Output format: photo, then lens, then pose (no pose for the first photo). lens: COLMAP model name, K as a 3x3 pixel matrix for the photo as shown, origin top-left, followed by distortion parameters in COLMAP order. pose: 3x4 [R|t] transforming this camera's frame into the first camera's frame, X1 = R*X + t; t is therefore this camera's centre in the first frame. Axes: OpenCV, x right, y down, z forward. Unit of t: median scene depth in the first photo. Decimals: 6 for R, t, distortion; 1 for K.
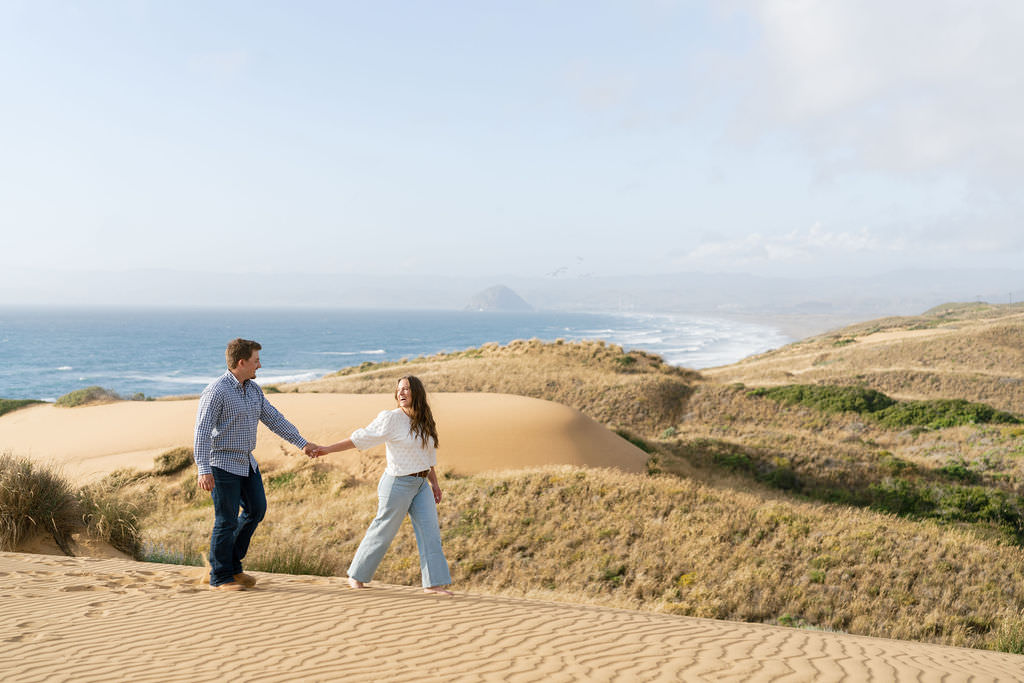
lens RADIAL K [[1429.7, 0, 512.0], [0, 1429.7, 341.5], [0, 0, 1]] dist [-0.037794, 0.001714]
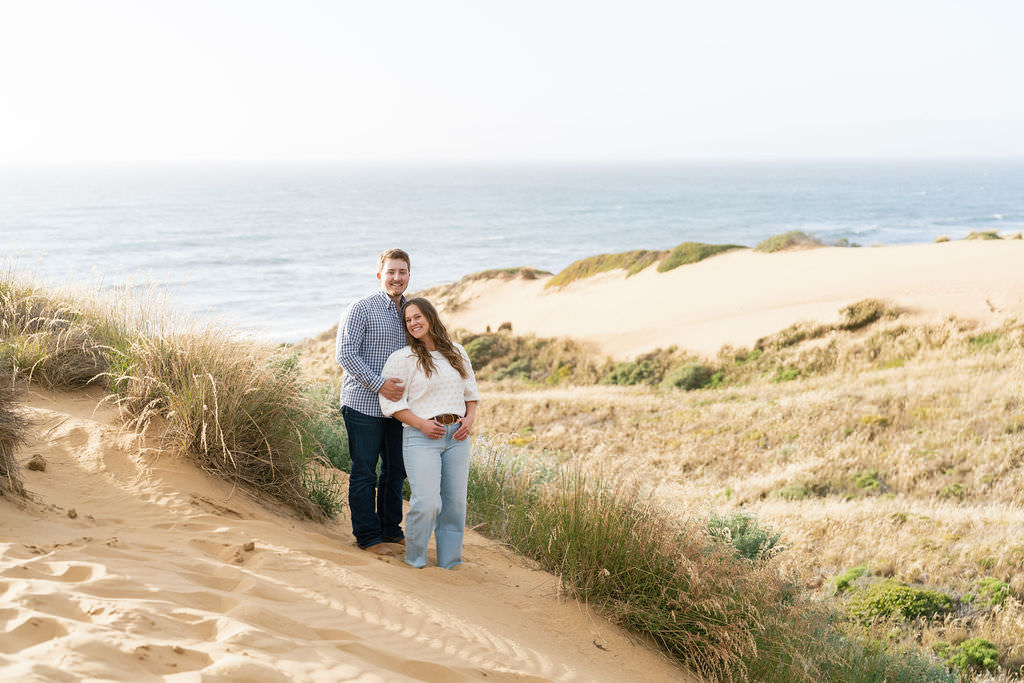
lens RADIAL K [[1422.4, 0, 512.0], [0, 1422.4, 341.5], [0, 0, 1]] dist [0.002070, 0.100916]
pose [[0.870715, 0.045922, -0.489639, 0.006870], [0.005901, 0.994584, 0.103773, 0.006722], [0.491753, -0.093245, 0.865728, 0.108582]]
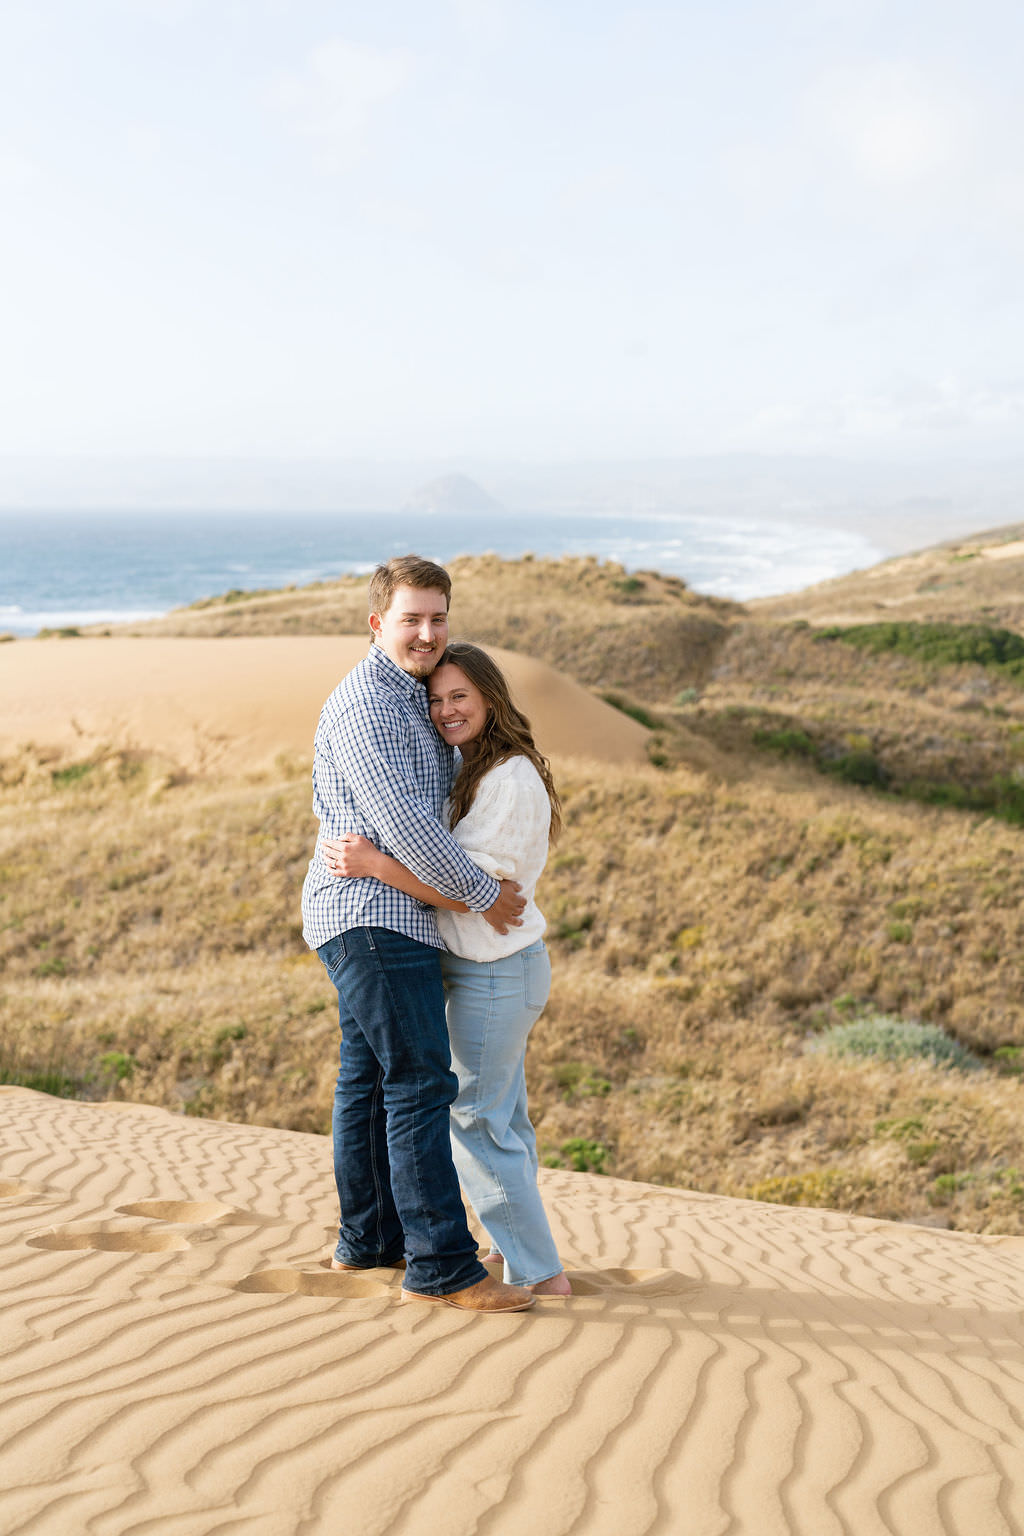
lens RADIAL K [[2133.6, 0, 512.0], [0, 2133.6, 768.0], [0, 0, 1]] dist [0.002070, 0.100916]
pose [[0.999804, -0.004432, 0.019297, 0.013545], [0.002516, 0.995163, 0.098203, 0.000726], [-0.019639, -0.098135, 0.994979, 0.041014]]
